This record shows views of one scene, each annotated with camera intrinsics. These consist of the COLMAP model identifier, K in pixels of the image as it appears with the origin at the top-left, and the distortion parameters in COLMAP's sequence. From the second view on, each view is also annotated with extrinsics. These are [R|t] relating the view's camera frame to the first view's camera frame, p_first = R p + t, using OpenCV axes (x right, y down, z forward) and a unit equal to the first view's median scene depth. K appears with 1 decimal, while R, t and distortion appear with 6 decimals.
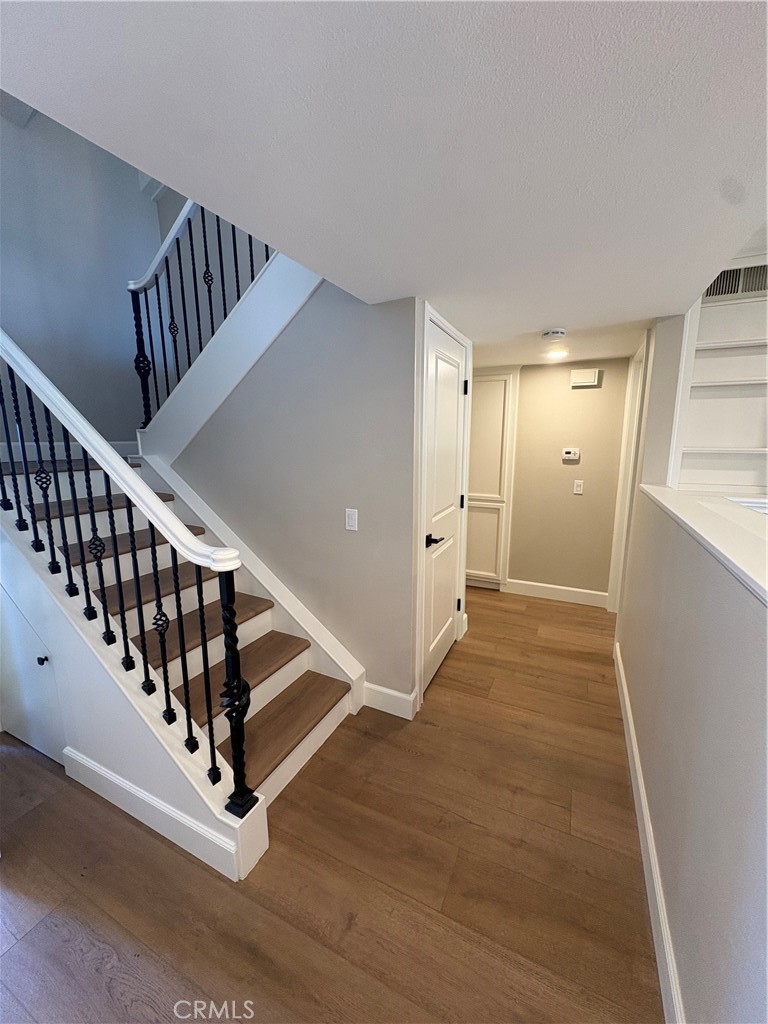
lens RADIAL K [[408.5, 0, 379.5], [0, 408.5, 504.9], [0, 0, 1]] dist [0.001103, 0.000030]
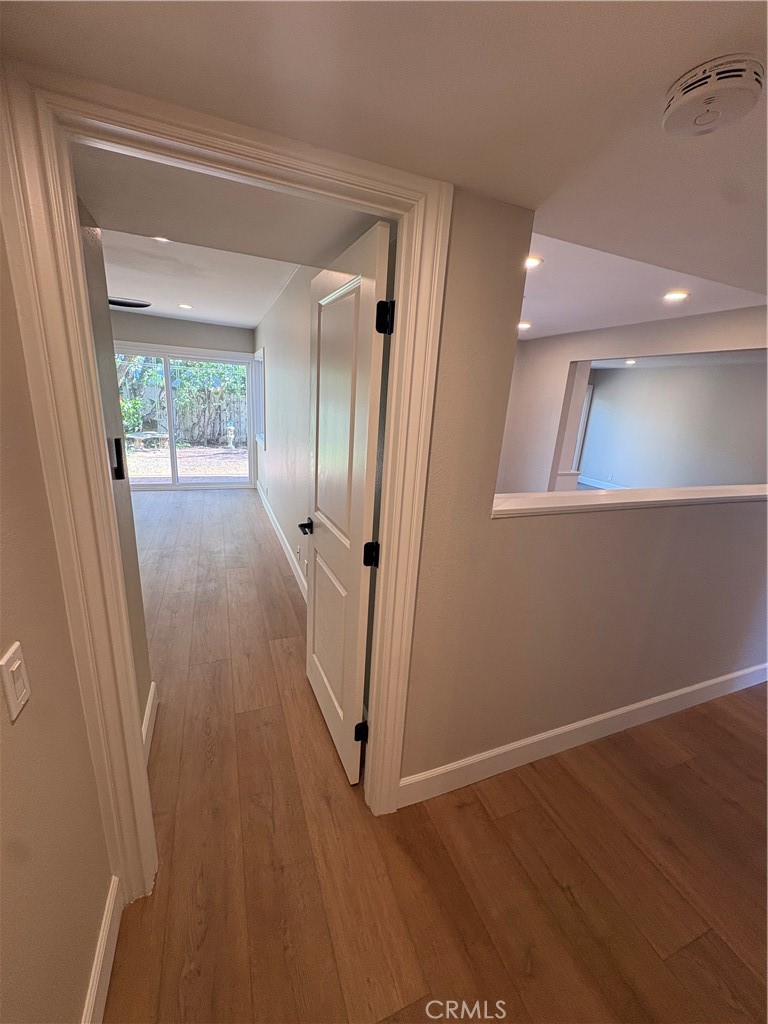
lens RADIAL K [[408.7, 0, 384.0], [0, 408.7, 512.0], [0, 0, 1]] dist [0.001709, 0.000012]
pose [[-0.744223, -0.215406, 0.632244, 0.318378], [0.063500, 0.919465, 0.388009, -0.242884], [-0.664906, 0.328913, -0.670609, 1.294913]]
